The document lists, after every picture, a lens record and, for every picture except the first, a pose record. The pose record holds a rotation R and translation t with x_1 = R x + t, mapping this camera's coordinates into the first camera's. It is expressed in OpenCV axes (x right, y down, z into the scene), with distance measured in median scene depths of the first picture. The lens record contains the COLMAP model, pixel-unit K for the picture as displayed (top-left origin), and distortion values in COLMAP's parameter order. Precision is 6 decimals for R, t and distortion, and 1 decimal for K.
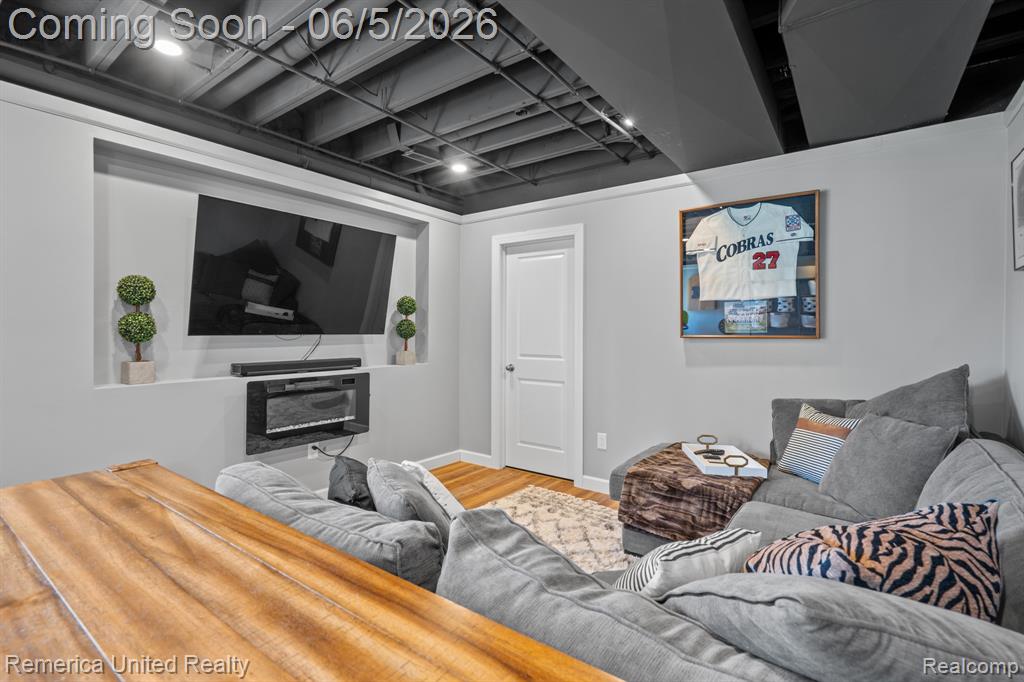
lens RADIAL K [[469.5, 0, 508.5], [0, 469.5, 331.3], [0, 0, 1]] dist [-0.000544, 0.000332]
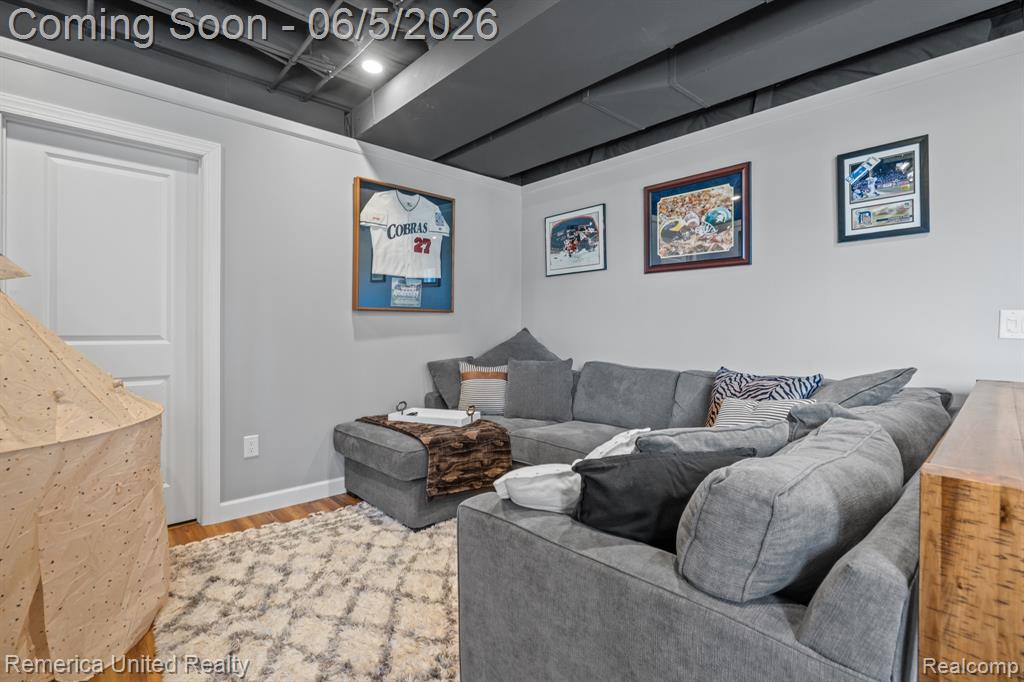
lens RADIAL K [[469.5, 0, 508.5], [0, 469.5, 331.3], [0, 0, 1]] dist [-0.000544, 0.000332]
pose [[0.193836, -0.012495, 0.980954, -0.550313], [-0.003847, 0.999902, 0.013496, 0.045985], [-0.981026, -0.006390, 0.193768, 0.544464]]
